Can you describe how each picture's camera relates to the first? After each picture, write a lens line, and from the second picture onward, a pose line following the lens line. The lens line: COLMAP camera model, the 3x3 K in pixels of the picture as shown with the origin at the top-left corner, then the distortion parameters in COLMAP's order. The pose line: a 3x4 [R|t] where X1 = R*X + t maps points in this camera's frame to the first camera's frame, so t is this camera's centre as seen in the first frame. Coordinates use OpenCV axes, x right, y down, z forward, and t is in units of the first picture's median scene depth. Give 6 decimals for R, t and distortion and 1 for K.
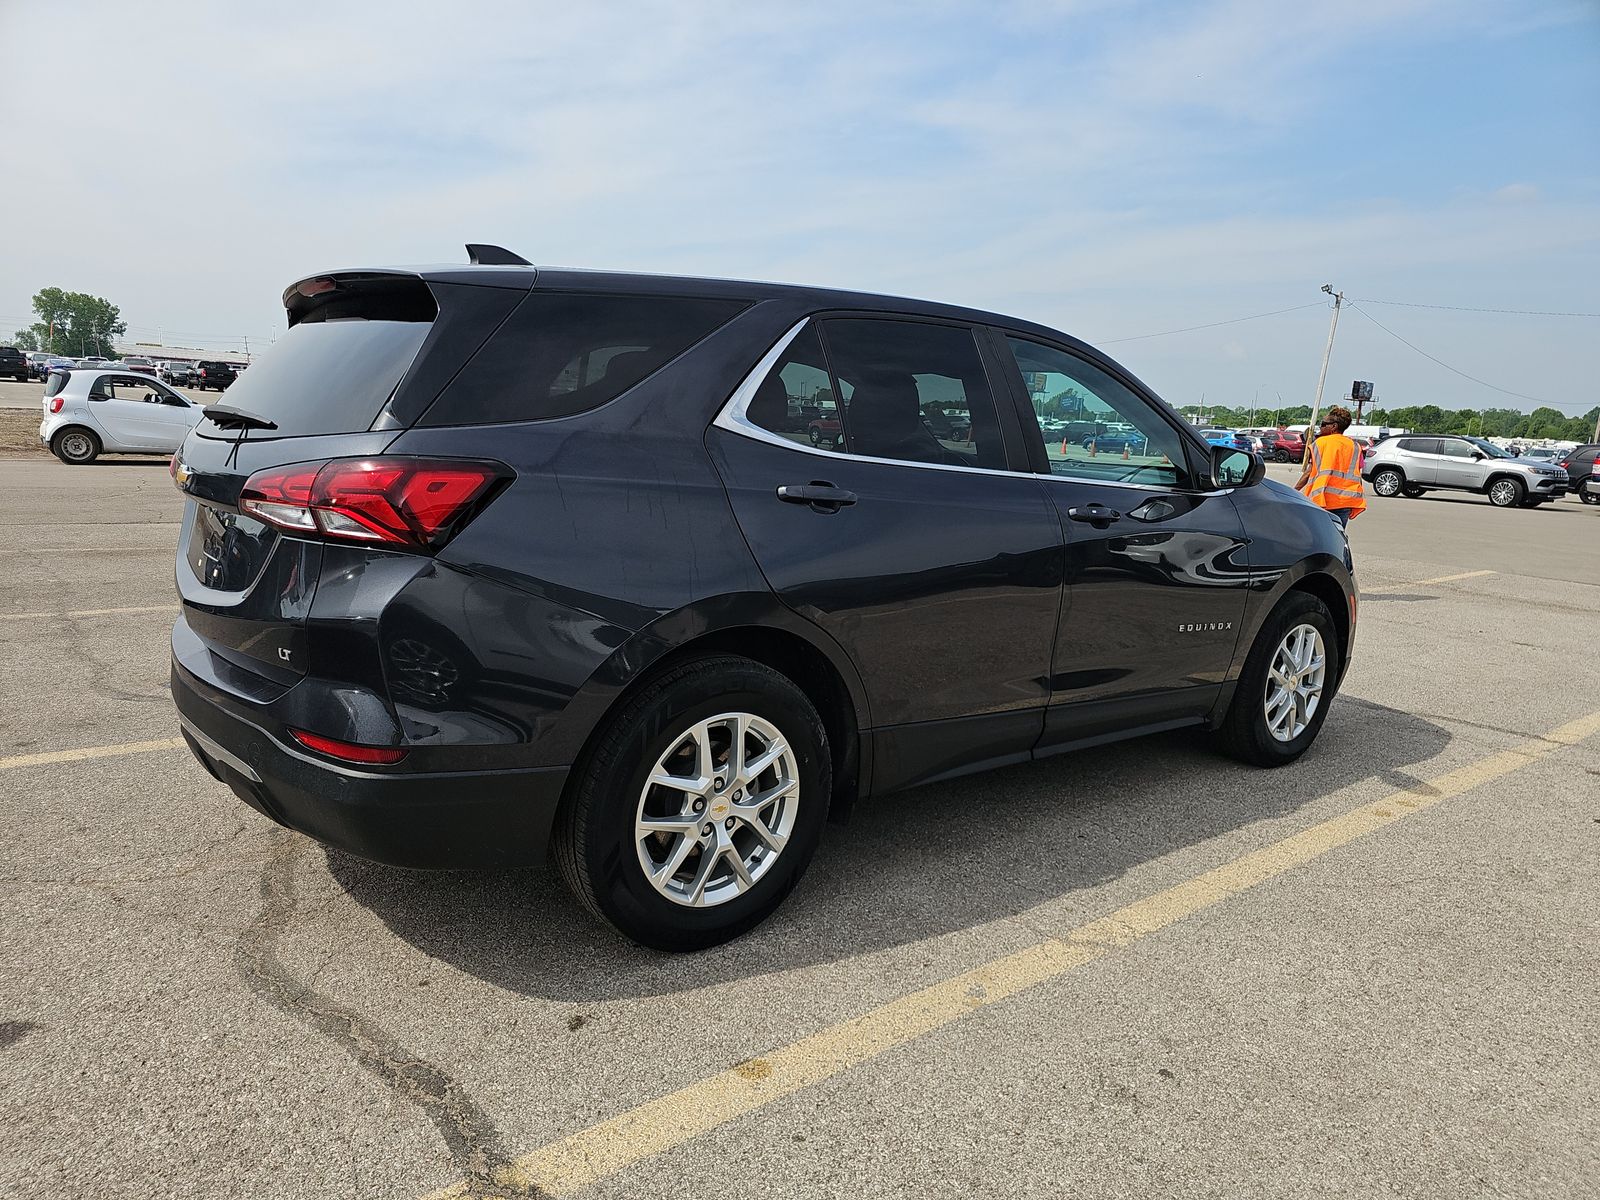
lens RADIAL K [[1062.8, 0, 793.1], [0, 1062.8, 588.6], [0, 0, 1]] dist [0.049602, -0.034859]
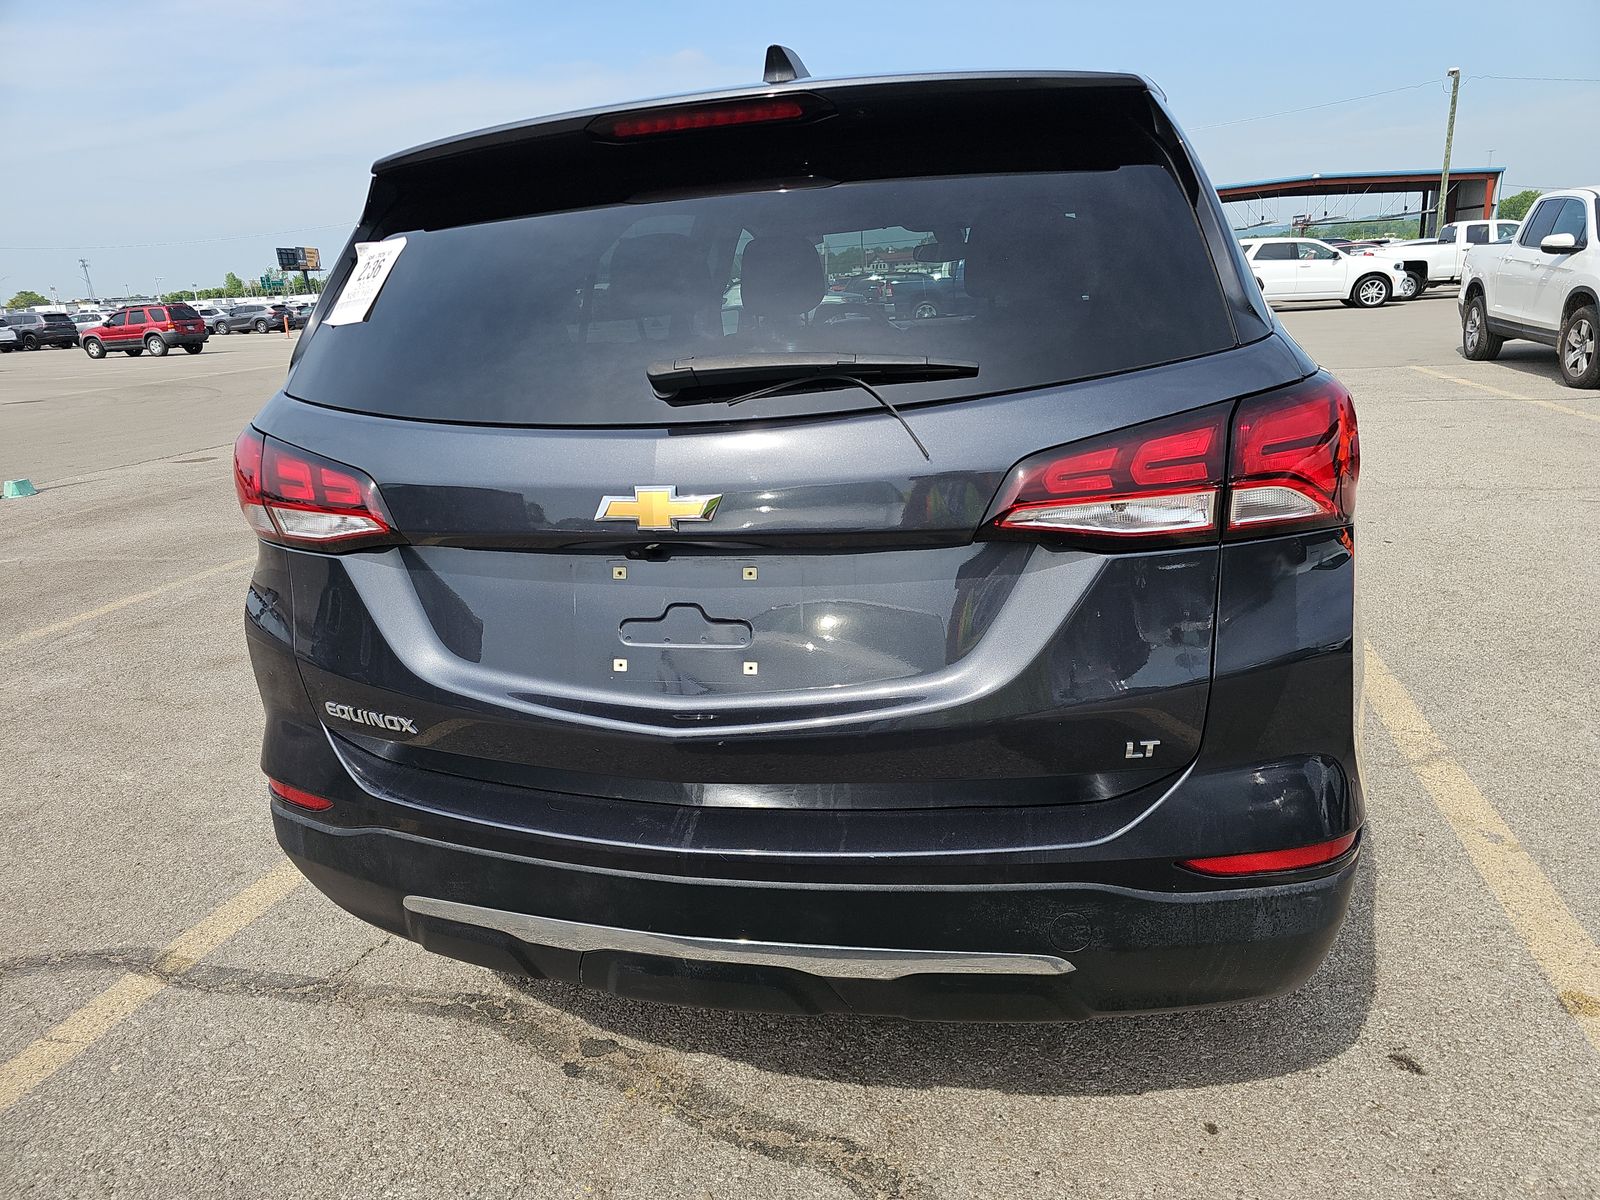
lens RADIAL K [[1062.8, 0, 793.1], [0, 1062.8, 588.6], [0, 0, 1]] dist [0.049602, -0.034859]
pose [[0.790462, -0.266031, 0.551722, -0.770459], [0.203803, 0.963664, 0.172671, -0.135530], [-0.577611, -0.024047, 0.815958, 0.532473]]
